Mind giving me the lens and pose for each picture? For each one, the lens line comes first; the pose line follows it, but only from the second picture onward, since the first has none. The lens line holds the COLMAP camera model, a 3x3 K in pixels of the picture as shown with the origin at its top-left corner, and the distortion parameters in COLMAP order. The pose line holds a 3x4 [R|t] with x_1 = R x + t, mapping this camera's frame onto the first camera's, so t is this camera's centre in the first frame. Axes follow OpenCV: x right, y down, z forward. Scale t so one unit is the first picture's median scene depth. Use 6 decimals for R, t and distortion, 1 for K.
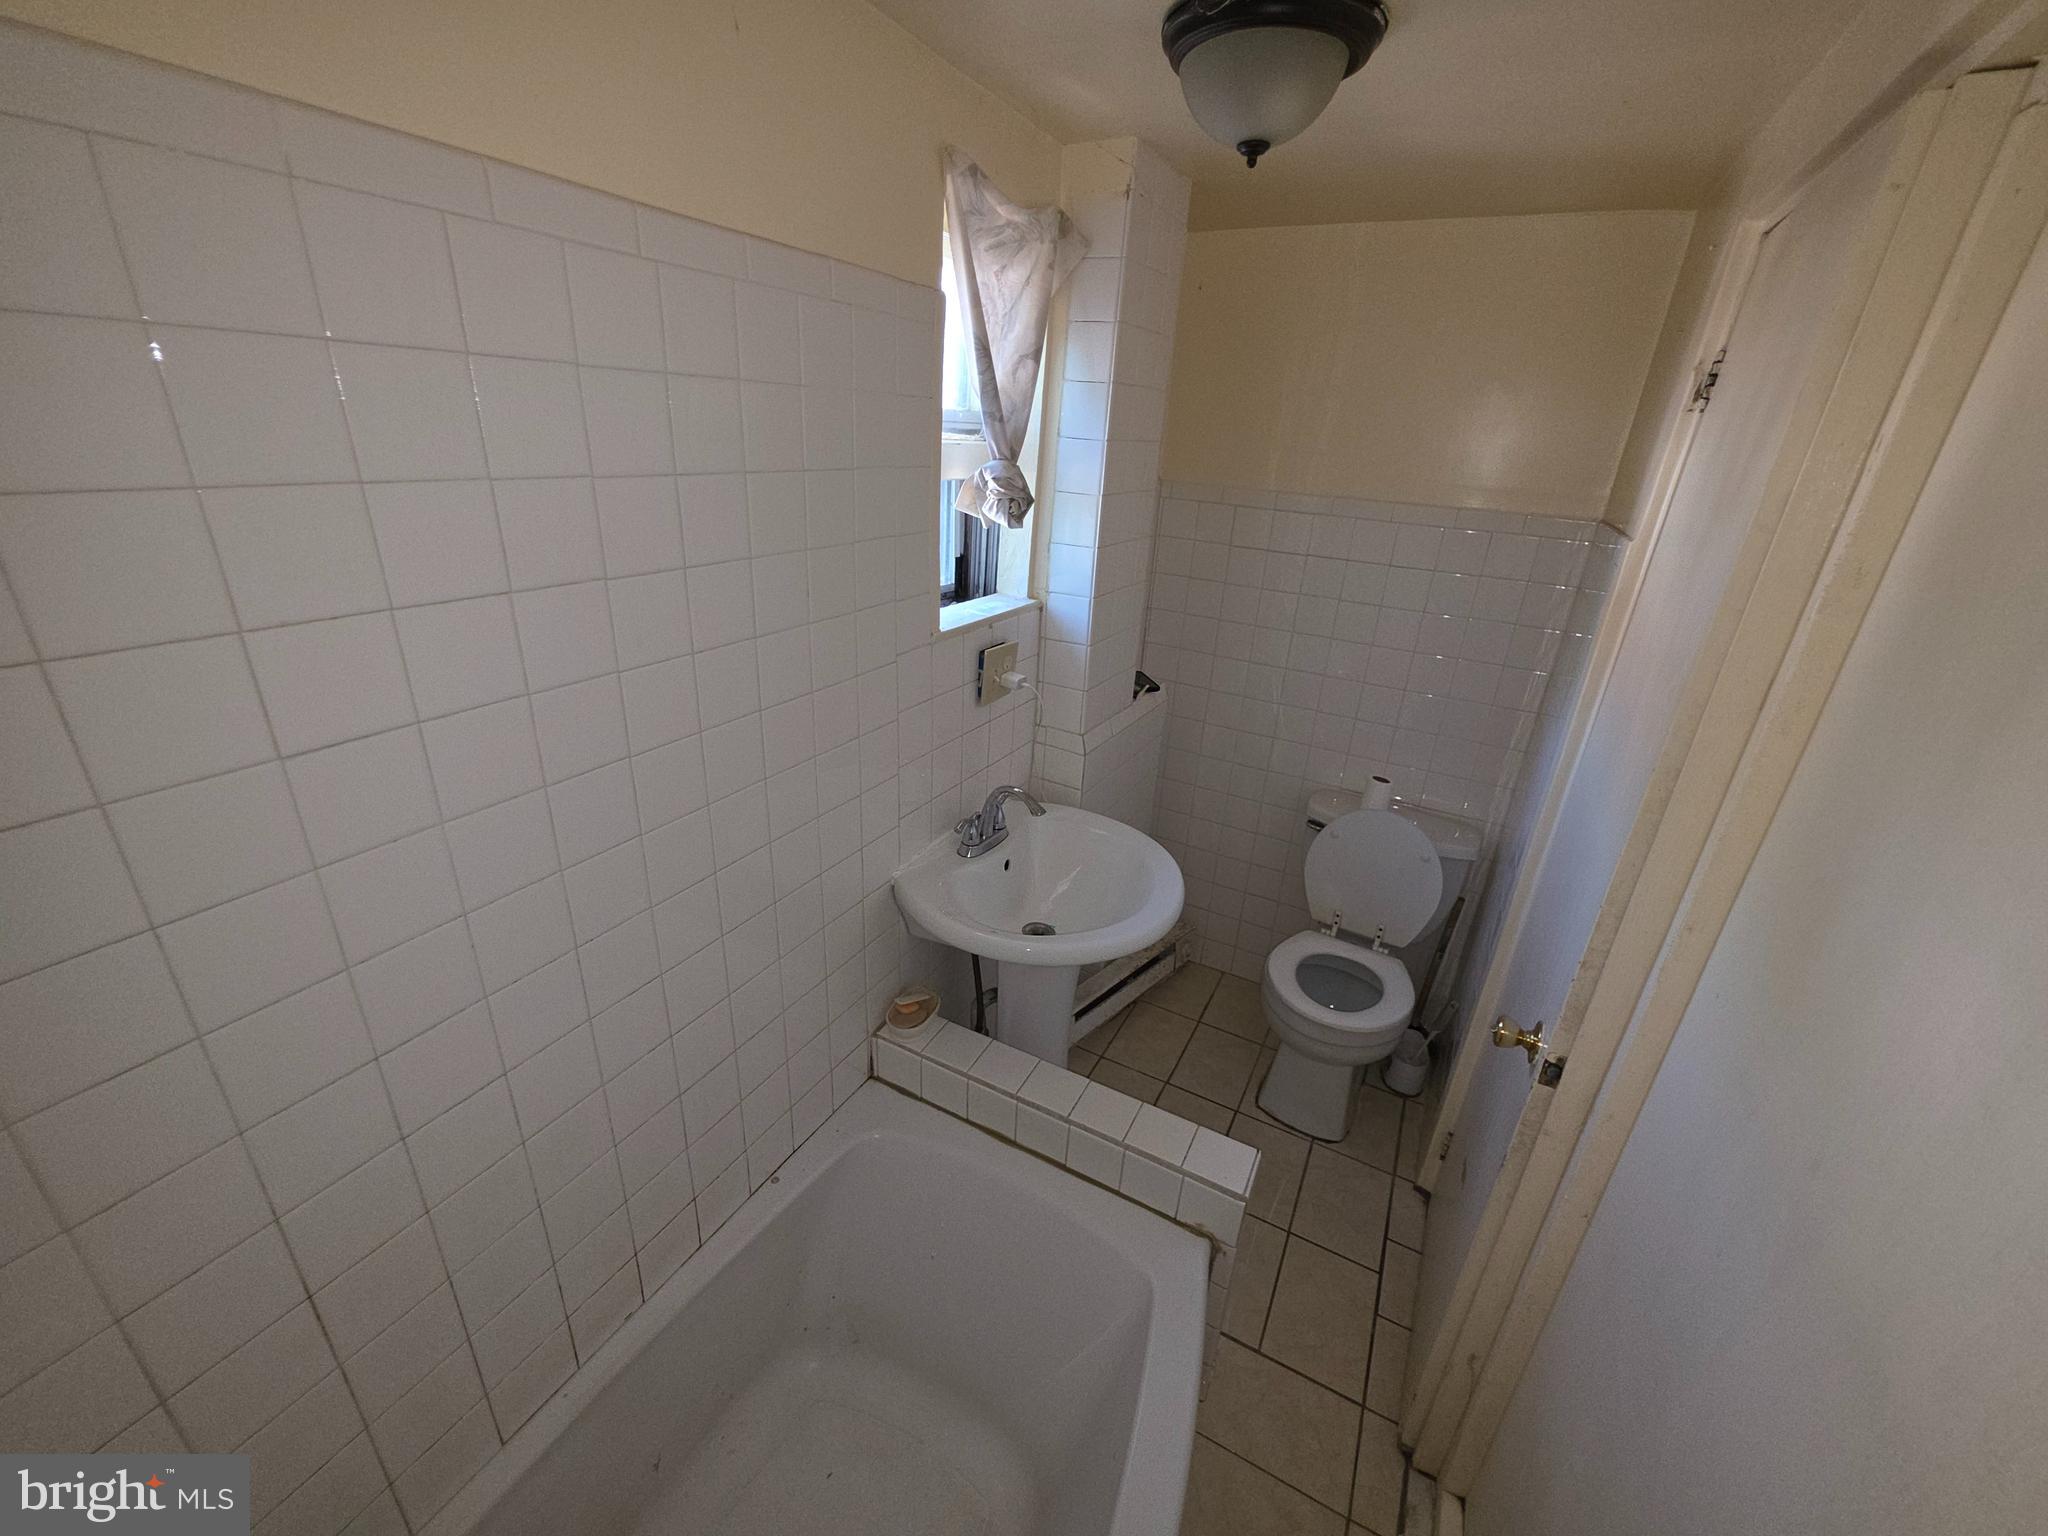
lens RADIAL K [[821.4, 0, 1034.6], [0, 821.4, 762.1], [0, 0, 1]] dist [0.000573, 0.000196]
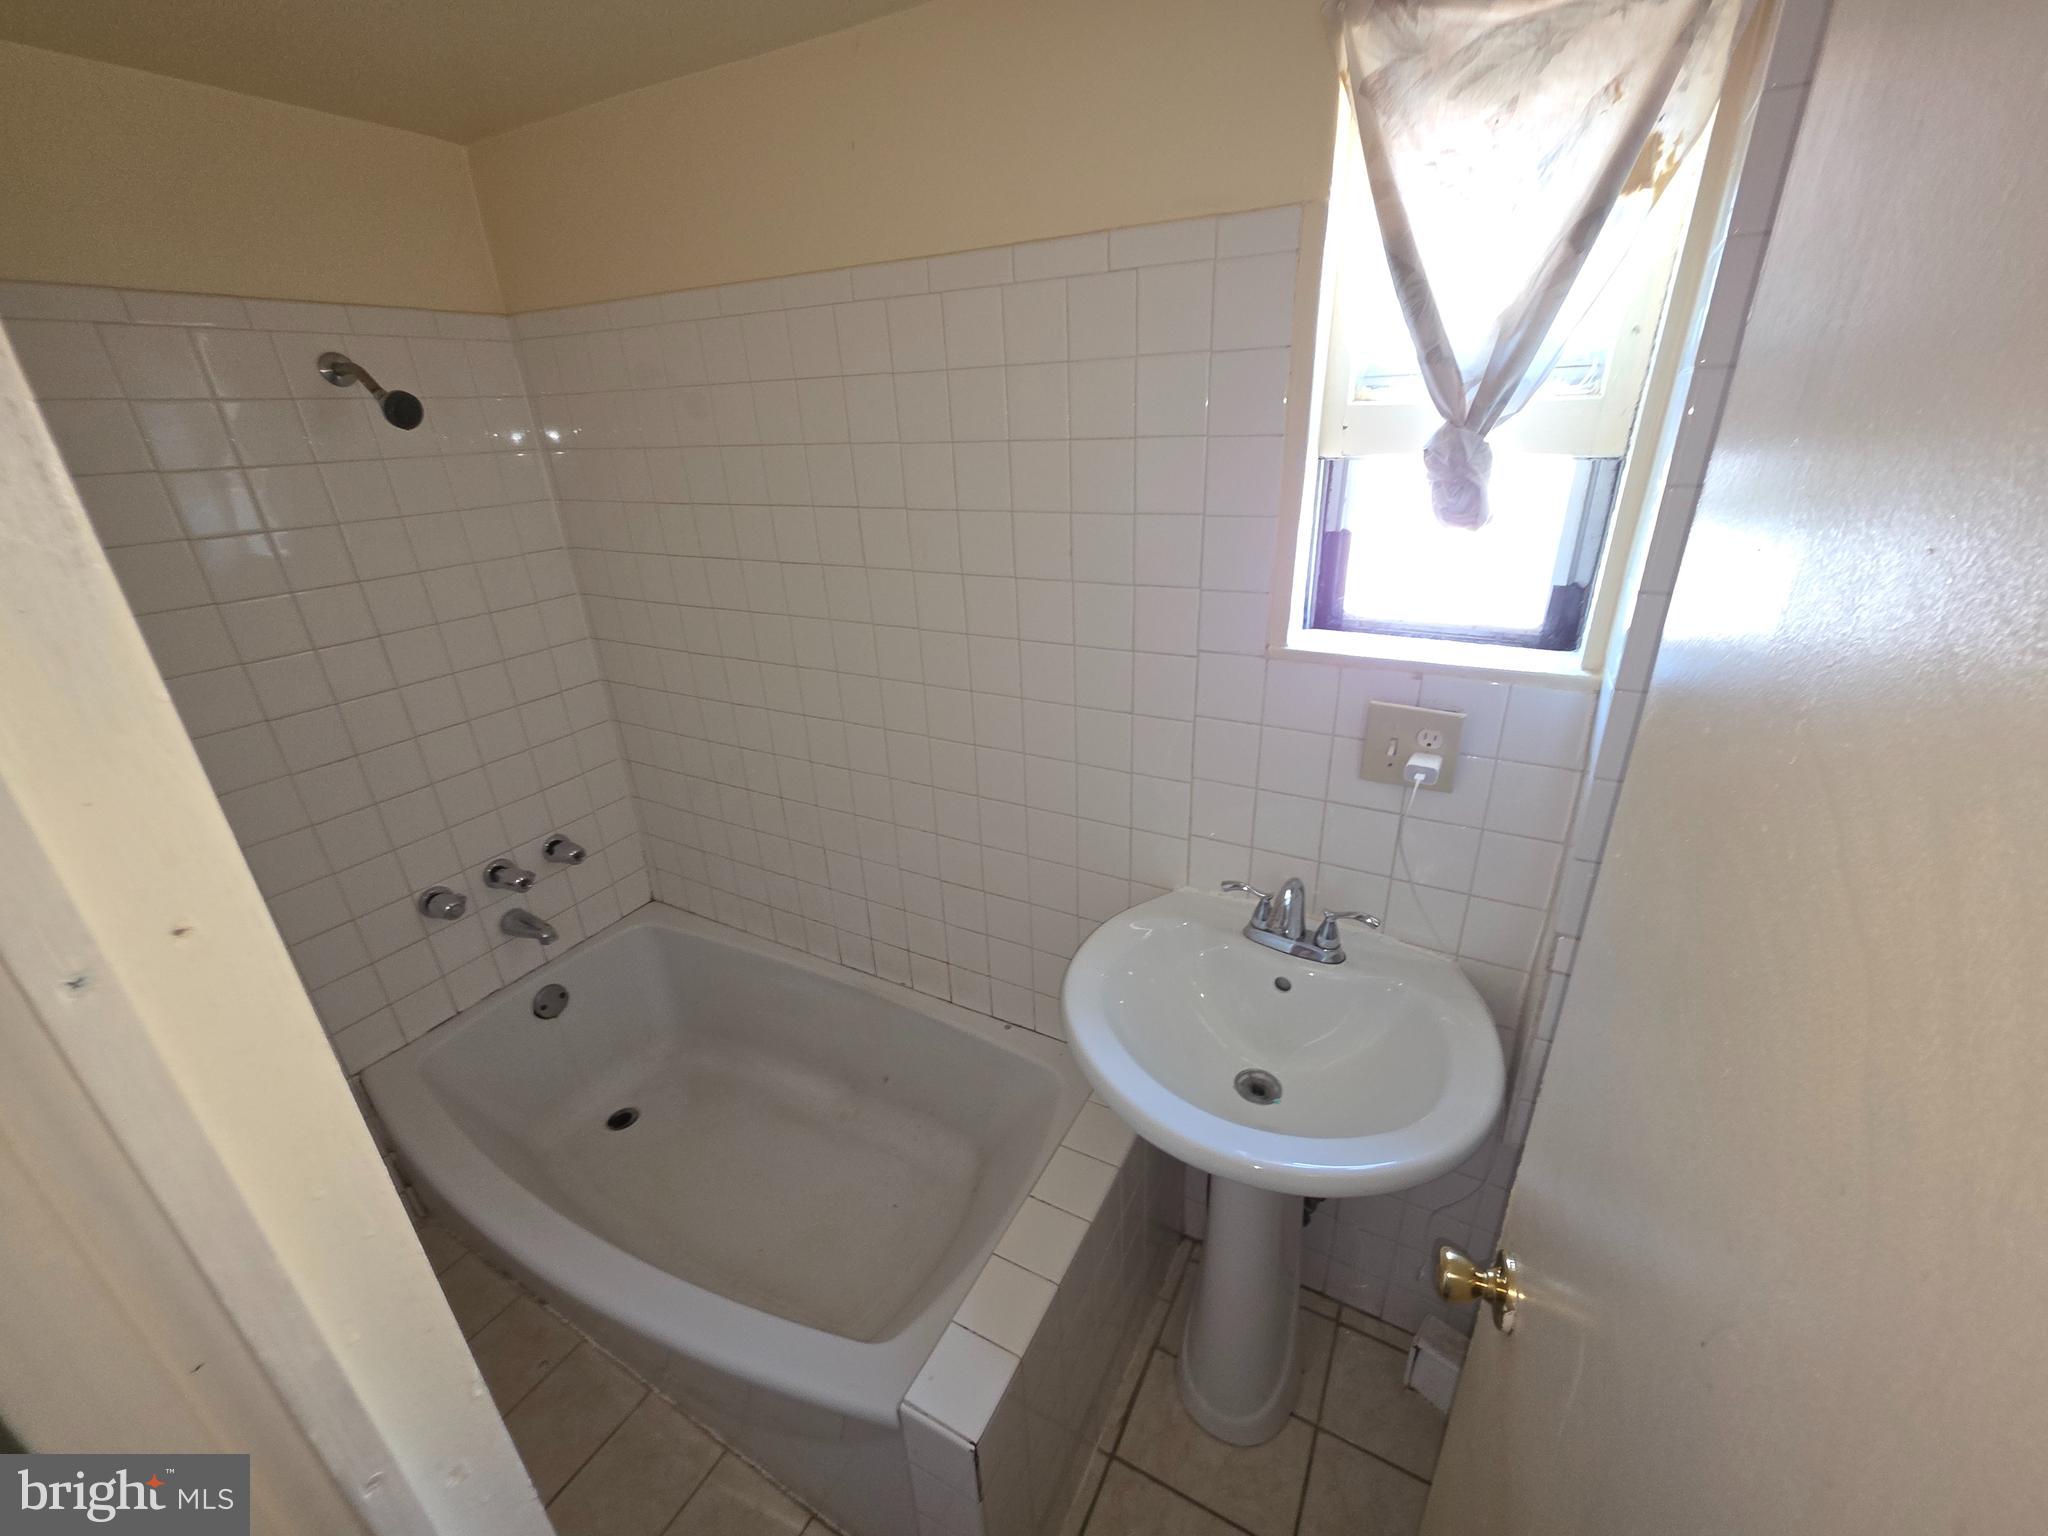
lens RADIAL K [[821.4, 0, 1034.6], [0, 821.4, 762.1], [0, 0, 1]] dist [0.000573, 0.000196]
pose [[-0.015869, 0.332435, -0.942993, 0.718418], [-0.348276, 0.882212, 0.316868, -0.246838], [0.937258, 0.333450, 0.101779, 0.787254]]
